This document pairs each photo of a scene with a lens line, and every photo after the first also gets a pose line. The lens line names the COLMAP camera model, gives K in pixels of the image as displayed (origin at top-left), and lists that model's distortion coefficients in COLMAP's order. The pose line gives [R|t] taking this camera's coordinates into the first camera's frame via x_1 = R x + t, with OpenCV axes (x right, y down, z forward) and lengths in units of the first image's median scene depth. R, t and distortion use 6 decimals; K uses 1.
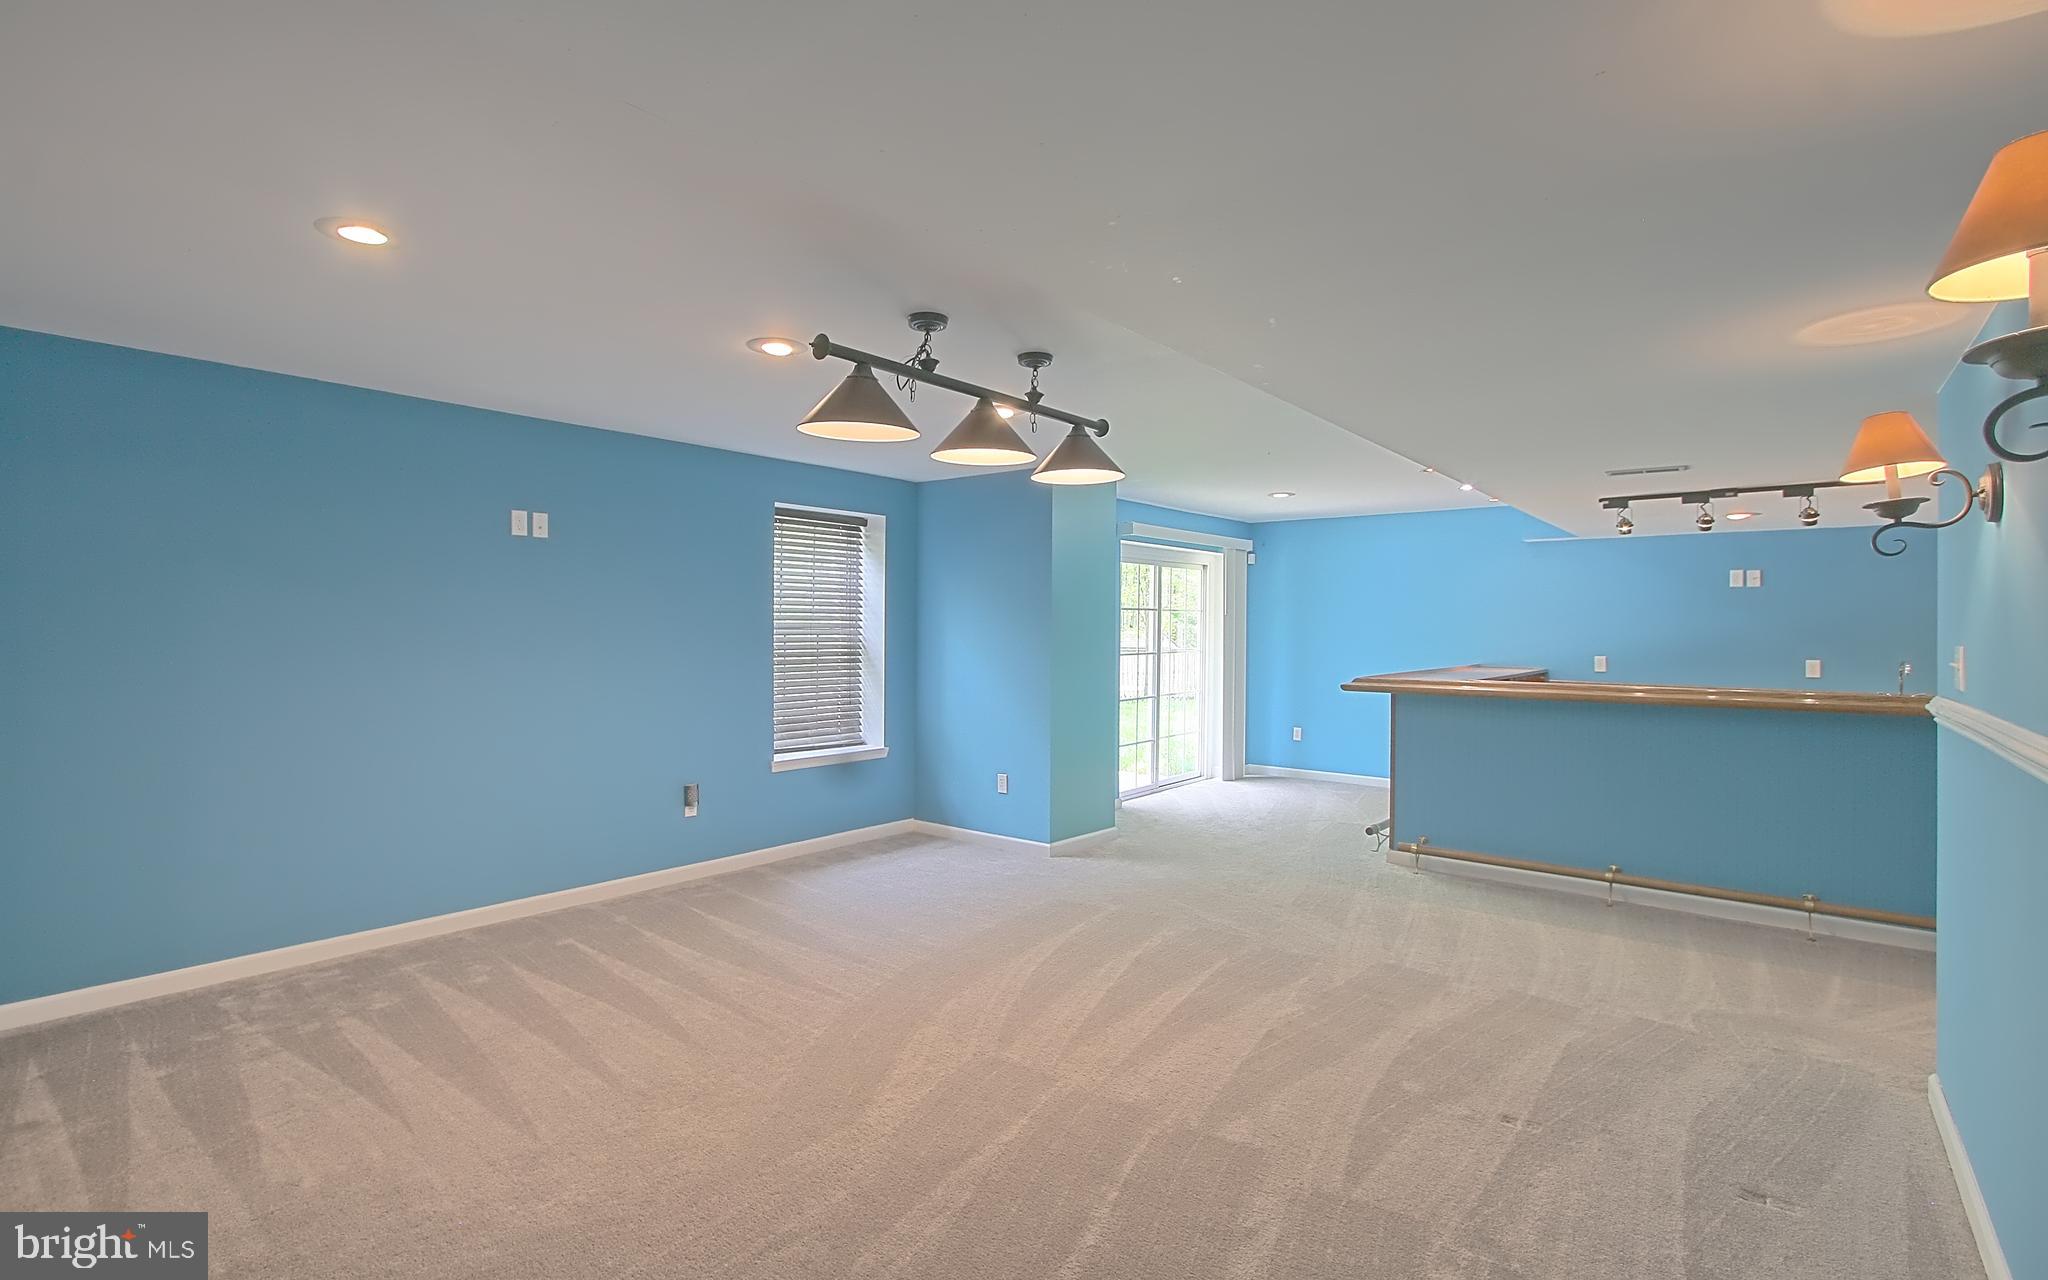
lens RADIAL K [[966.5, 0, 1023.4], [0, 966.5, 645.6], [0, 0, 1]] dist [0.000621, -0.000104]
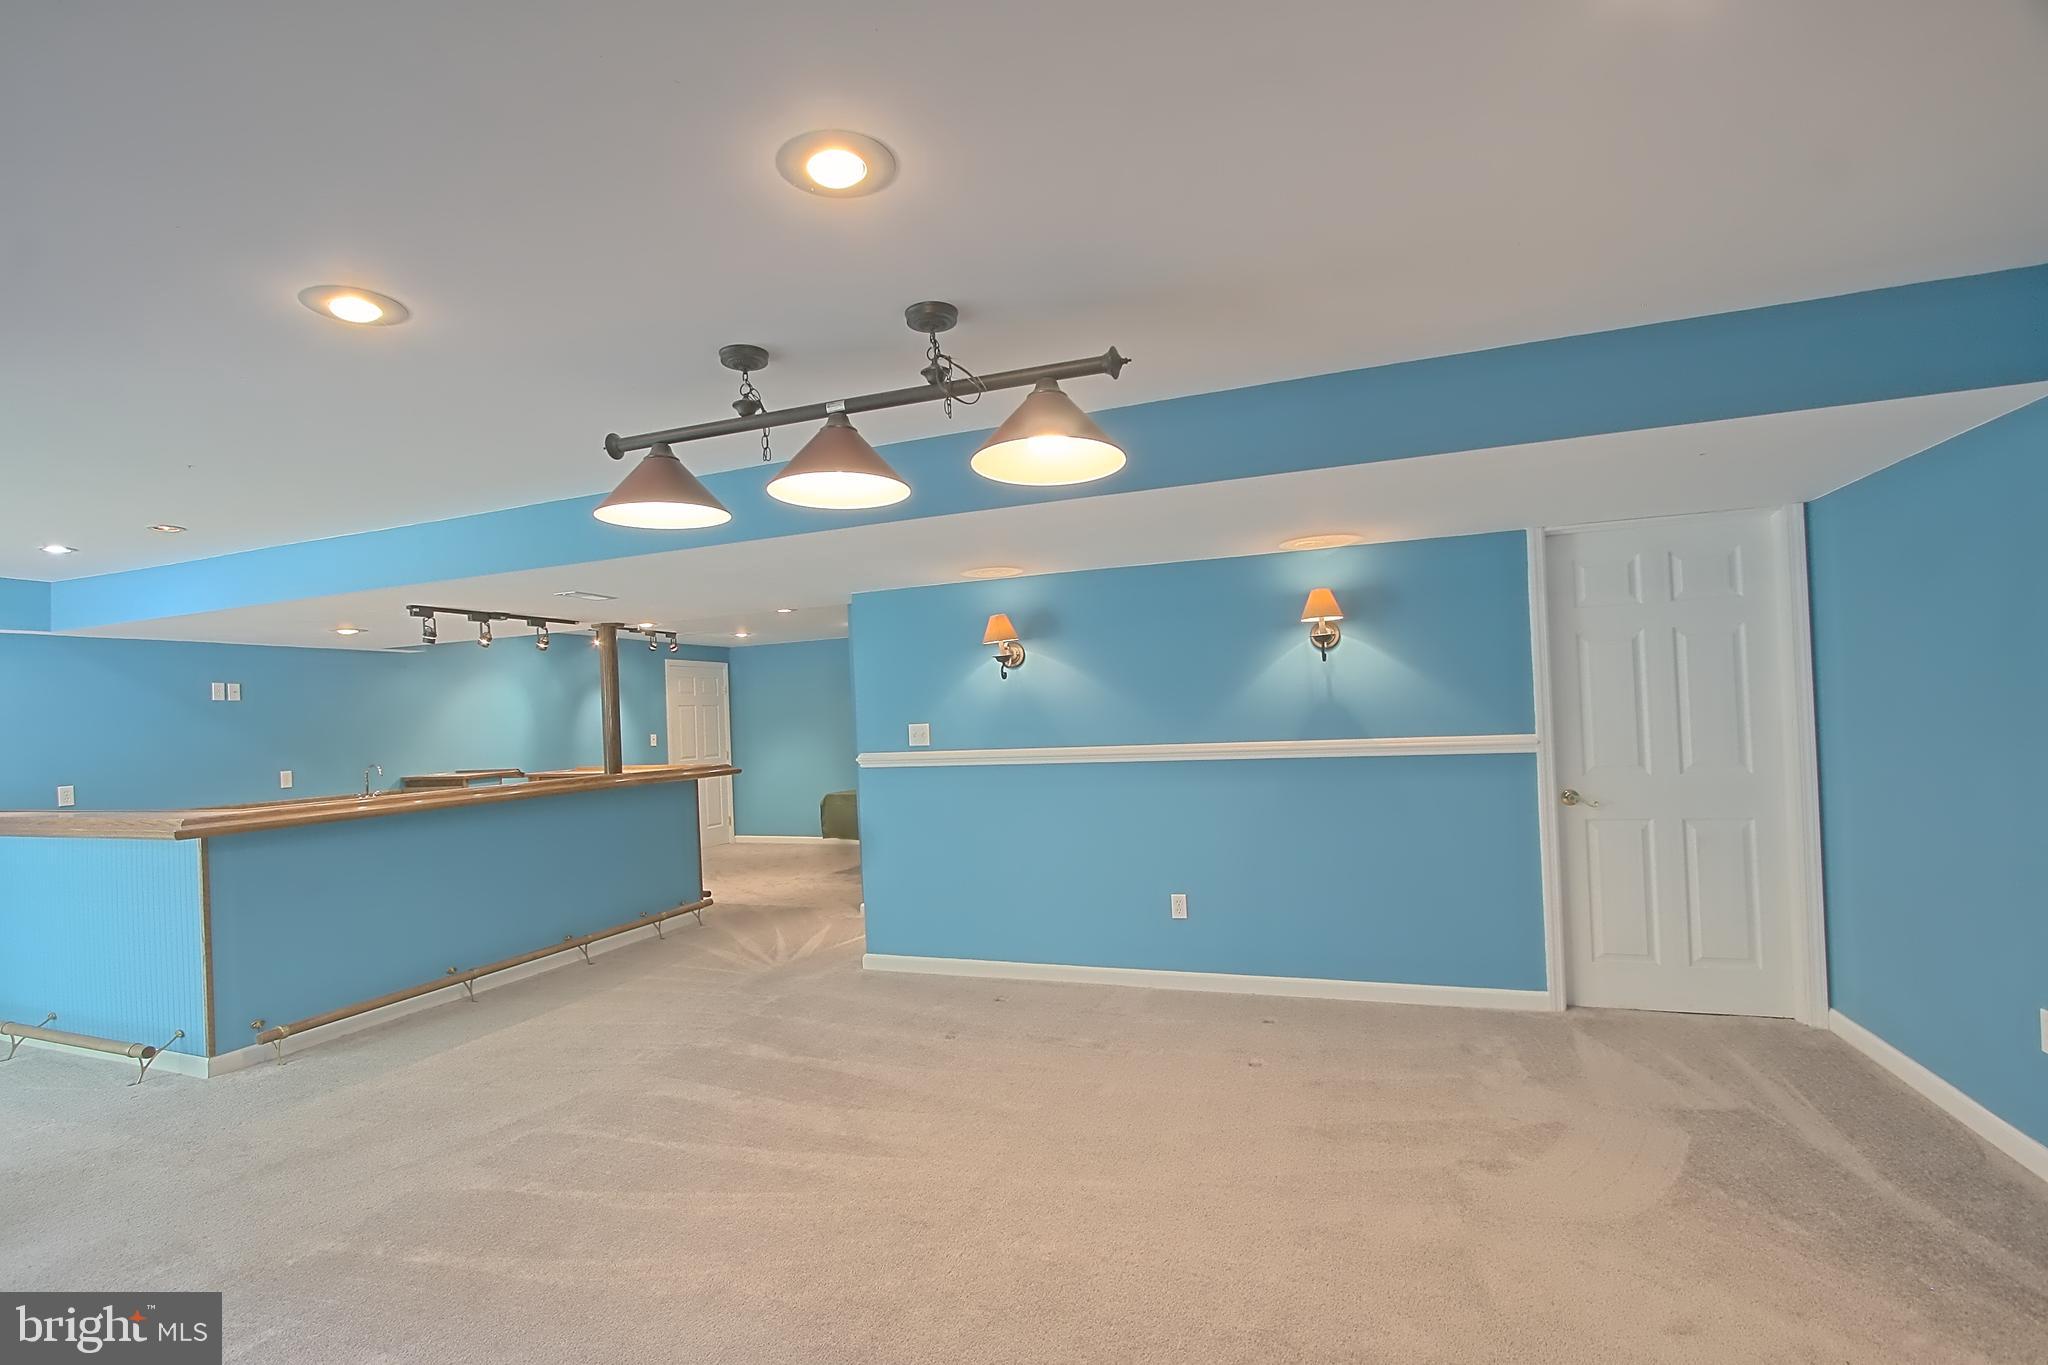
lens RADIAL K [[925.7, 0, 1022.3], [0, 925.7, 685.7], [0, 0, 1]] dist [0.000118, 0.000228]
pose [[-0.302727, 0.037951, 0.952321, -0.504556], [0.058645, 0.998055, -0.021132, -0.012152], [-0.951271, 0.049452, -0.304364, 0.701987]]
